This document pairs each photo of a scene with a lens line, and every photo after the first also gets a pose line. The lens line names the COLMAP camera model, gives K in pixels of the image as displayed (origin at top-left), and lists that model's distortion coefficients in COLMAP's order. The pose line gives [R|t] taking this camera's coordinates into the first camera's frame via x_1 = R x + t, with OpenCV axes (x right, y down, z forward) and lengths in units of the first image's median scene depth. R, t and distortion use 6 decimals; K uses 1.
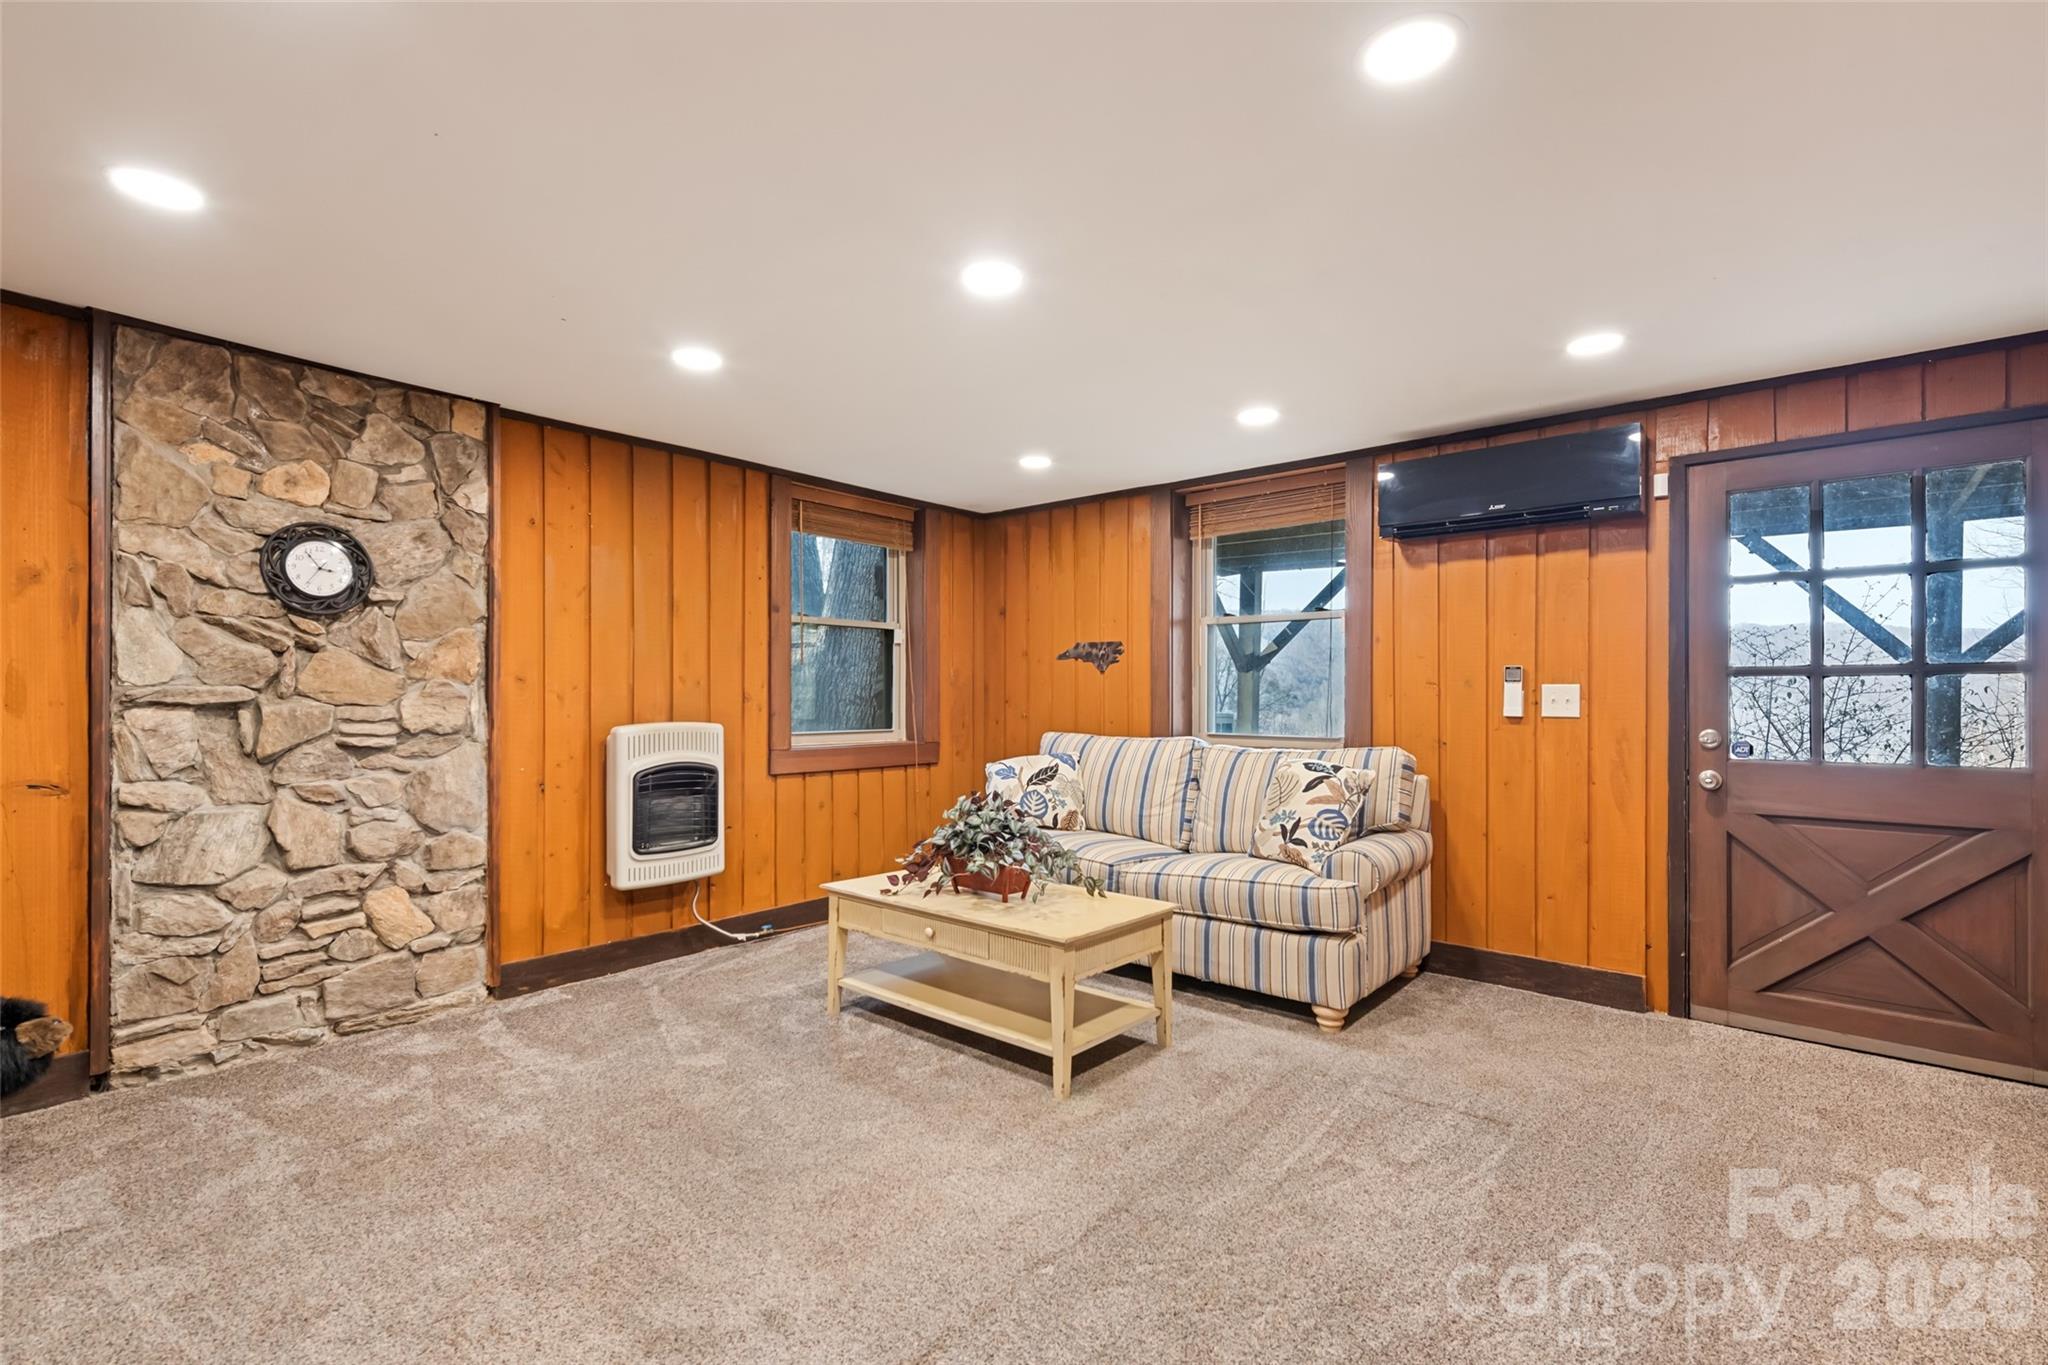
lens RADIAL K [[923.1, 0, 1038.4], [0, 923.1, 689.2], [0, 0, 1]] dist [0.012034, -0.002757]
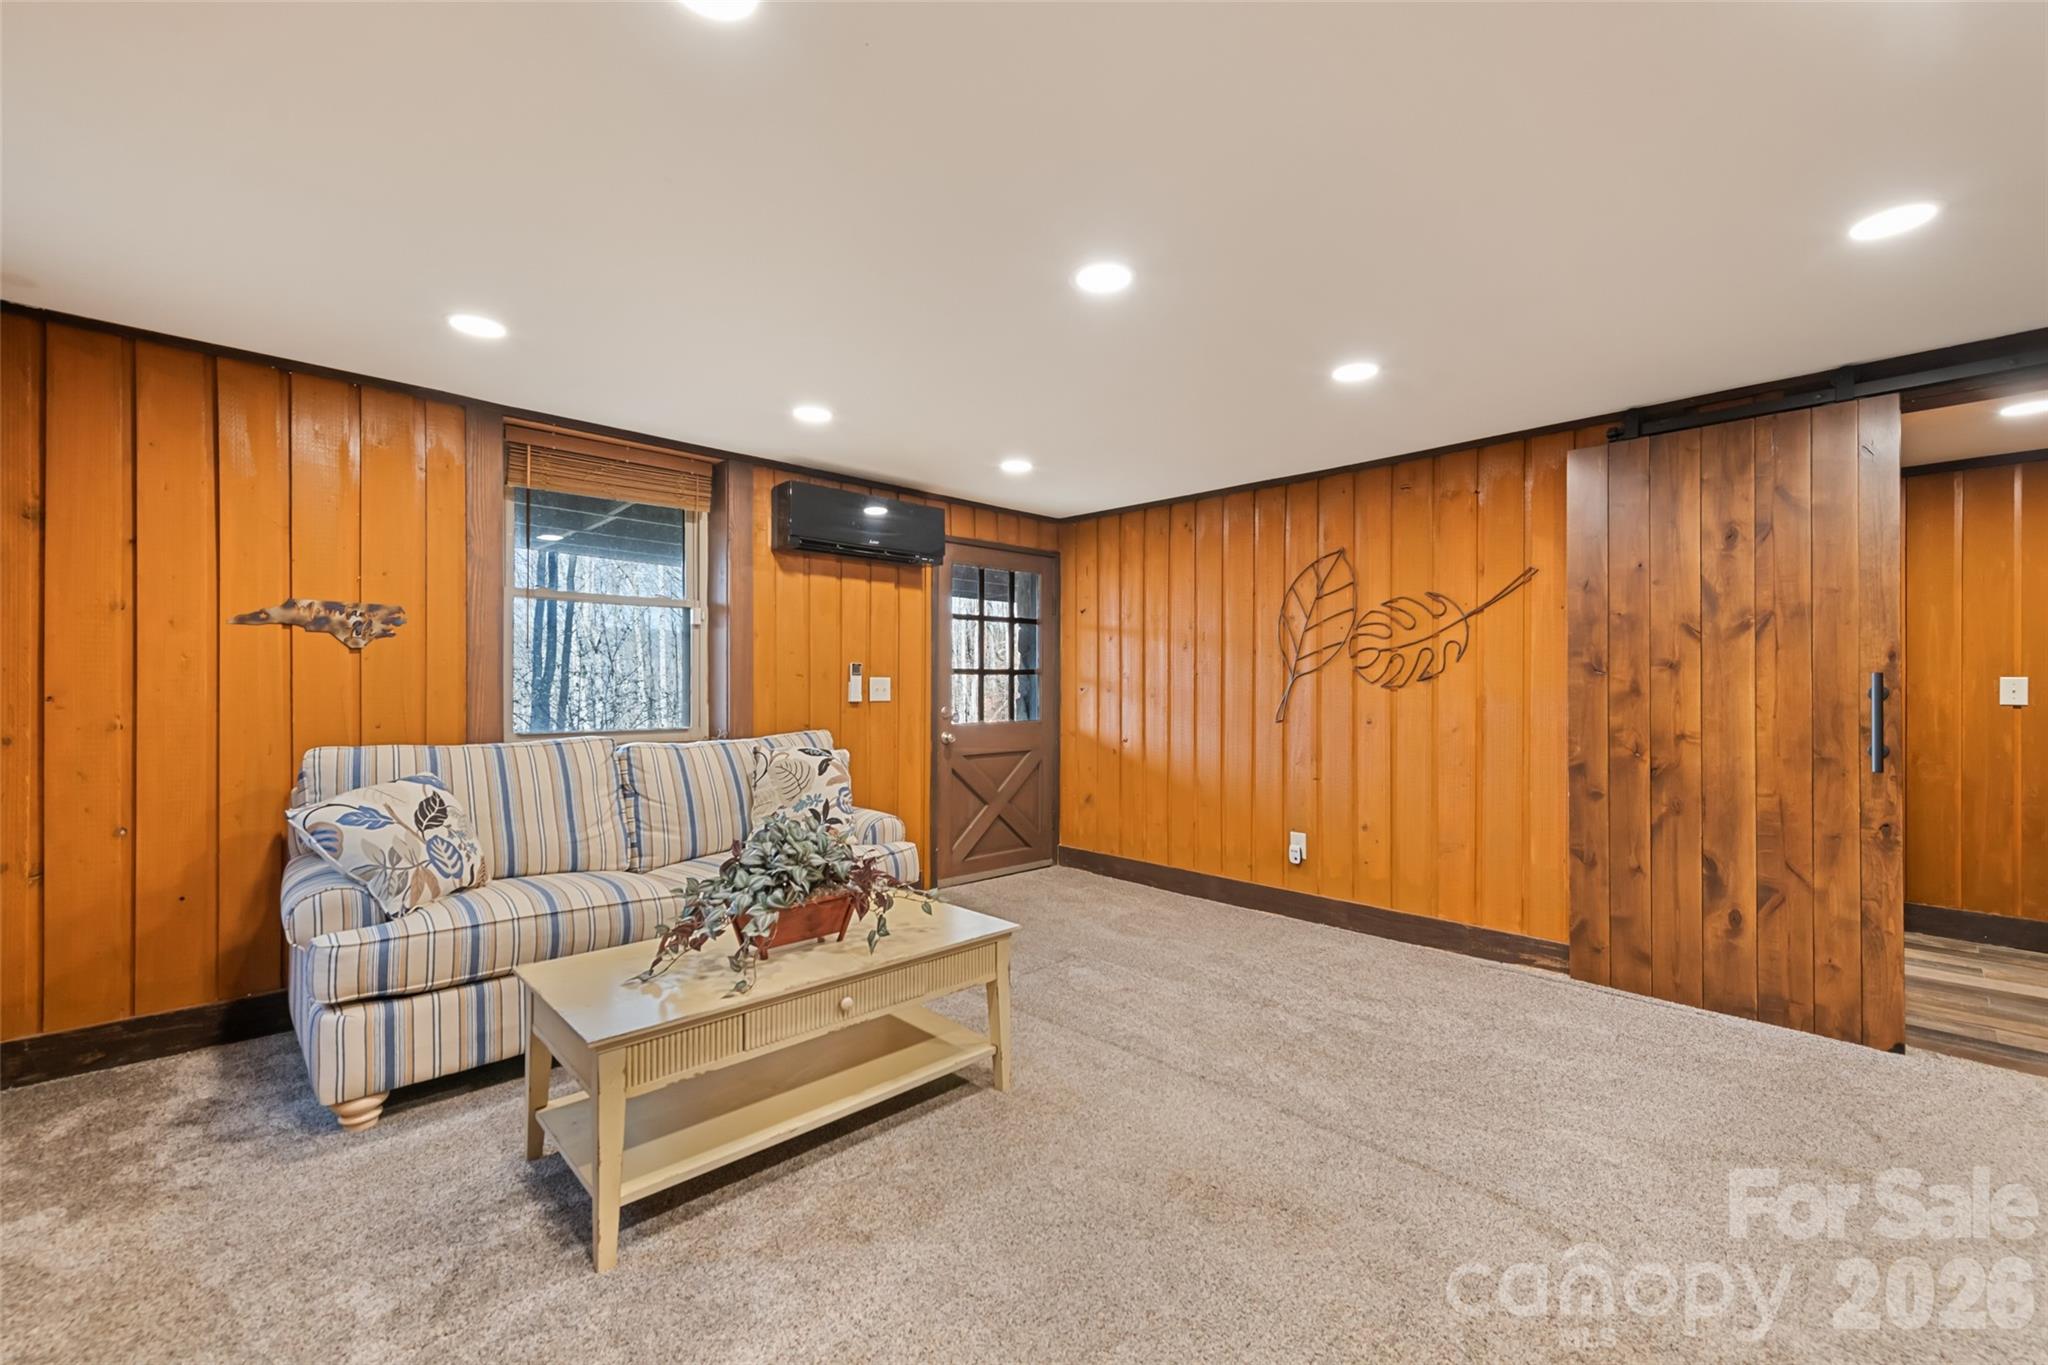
lens RADIAL K [[820.8, 0, 1031.6], [0, 820.8, 682.7], [0, 0, 1]] dist [0.013657, -0.002652]
pose [[0.107706, 0.003099, 0.994178, -0.645410], [-0.006230, 0.999978, -0.002442, 0.003844], [-0.994163, -0.005931, 0.107723, 0.659664]]
